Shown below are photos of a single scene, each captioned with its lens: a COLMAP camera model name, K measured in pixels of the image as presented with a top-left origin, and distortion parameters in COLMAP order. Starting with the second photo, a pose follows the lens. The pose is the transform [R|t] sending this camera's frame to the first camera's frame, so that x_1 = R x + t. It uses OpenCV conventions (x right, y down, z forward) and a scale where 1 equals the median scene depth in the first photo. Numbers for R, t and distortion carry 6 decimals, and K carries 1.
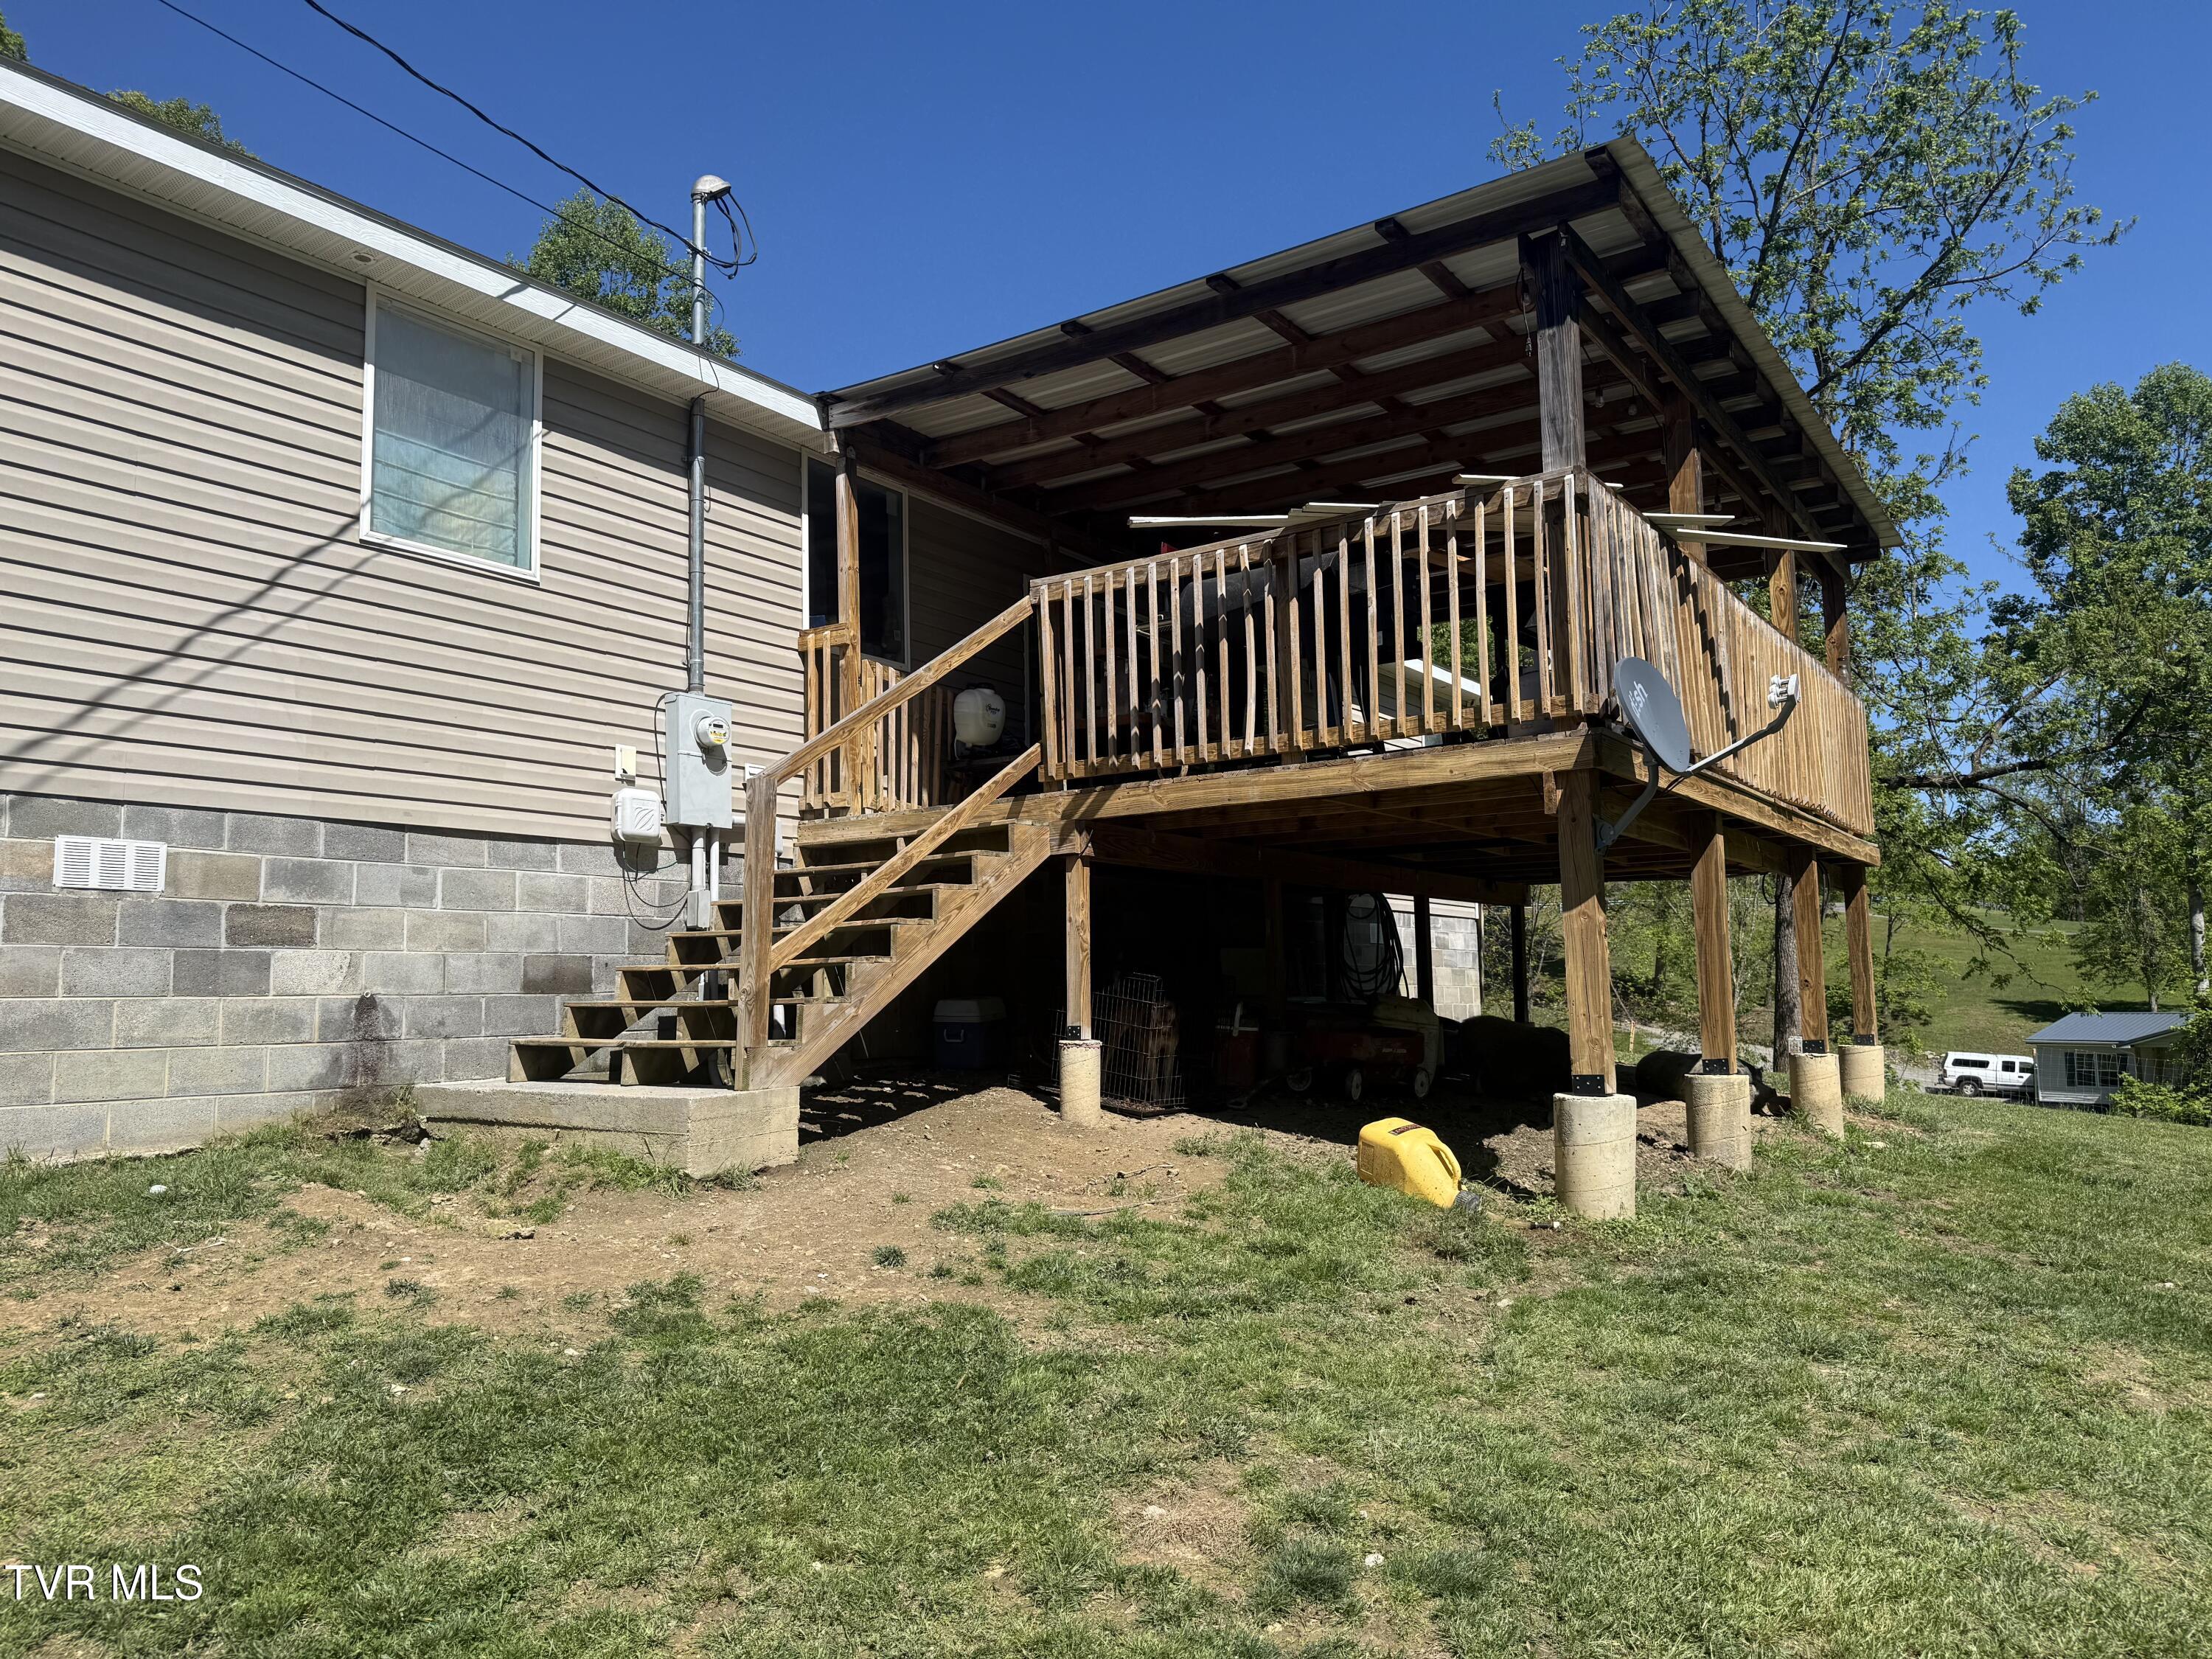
lens RADIAL K [[1548.5, 0, 1104.8], [0, 1548.5, 825.6], [0, 0, 1]] dist [0.091704, -0.111195]
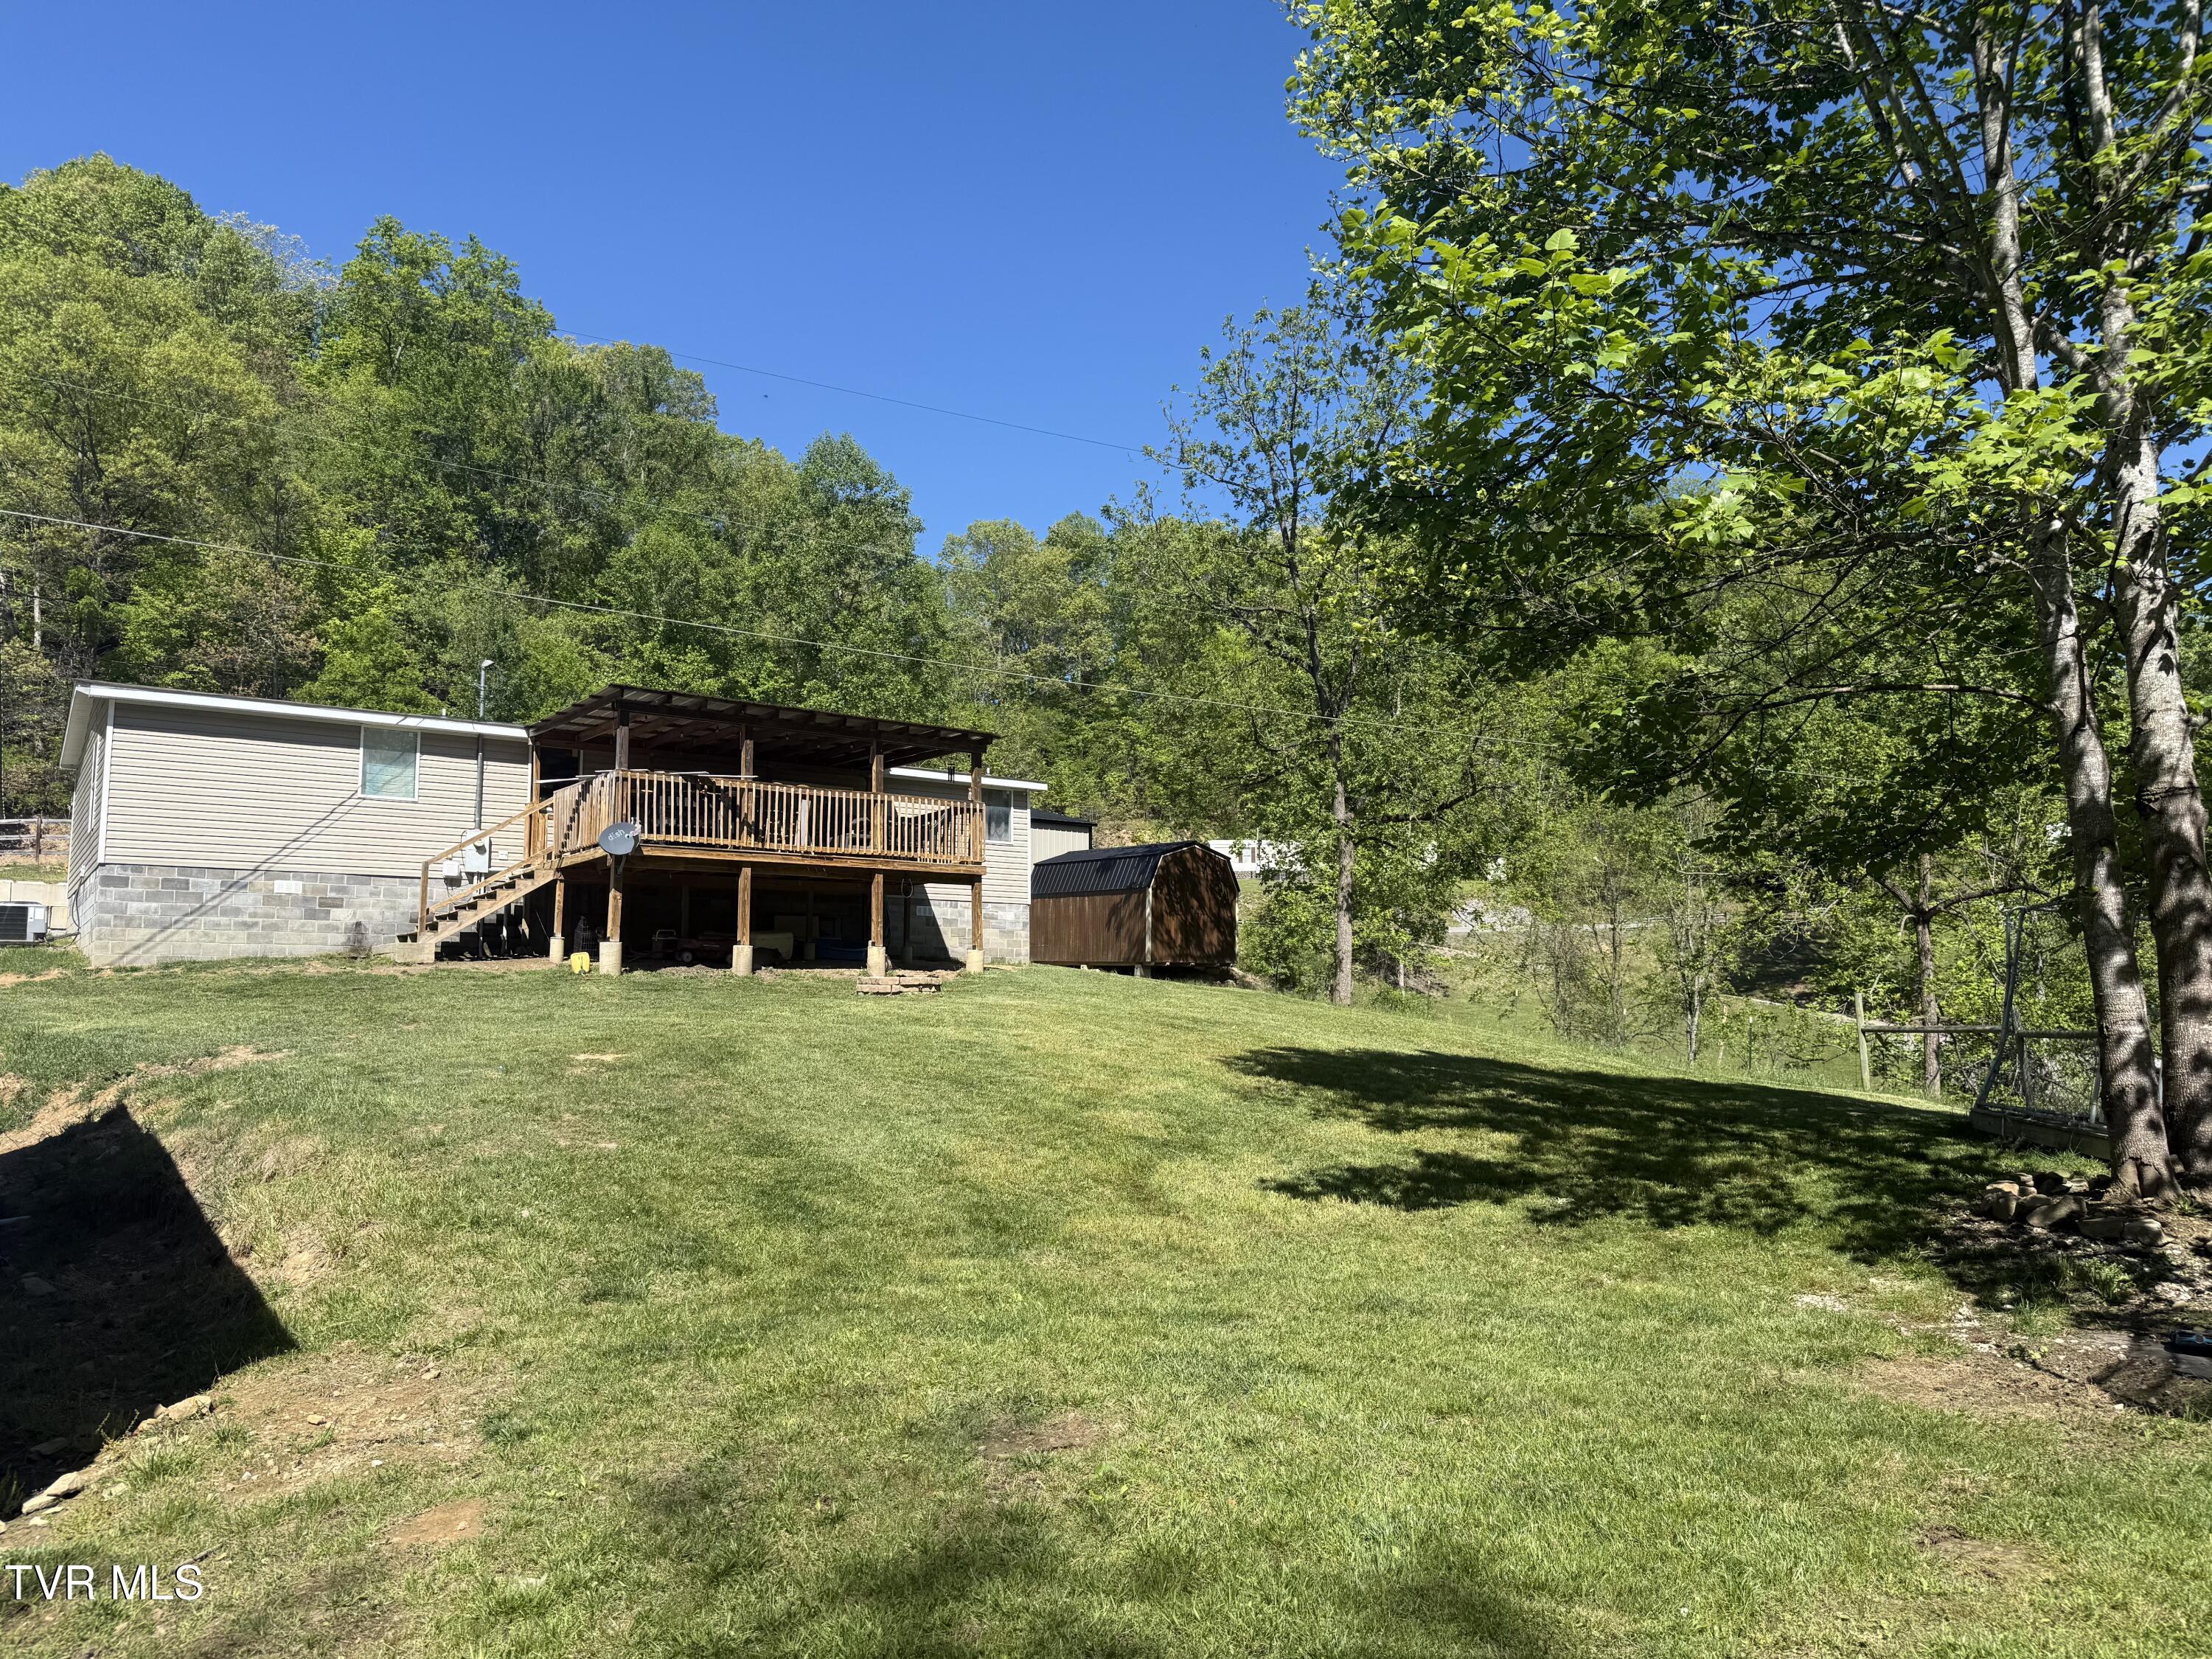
lens RADIAL K [[1548.5, 0, 1106.6], [0, 1548.5, 833.3], [0, 0, 1]] dist [0.091704, -0.111195]
pose [[0.933593, -0.023013, -0.357594, 2.493497], [0.023620, 0.999717, -0.002672, -0.047803], [0.357555, -0.005951, 0.933873, -1.815794]]
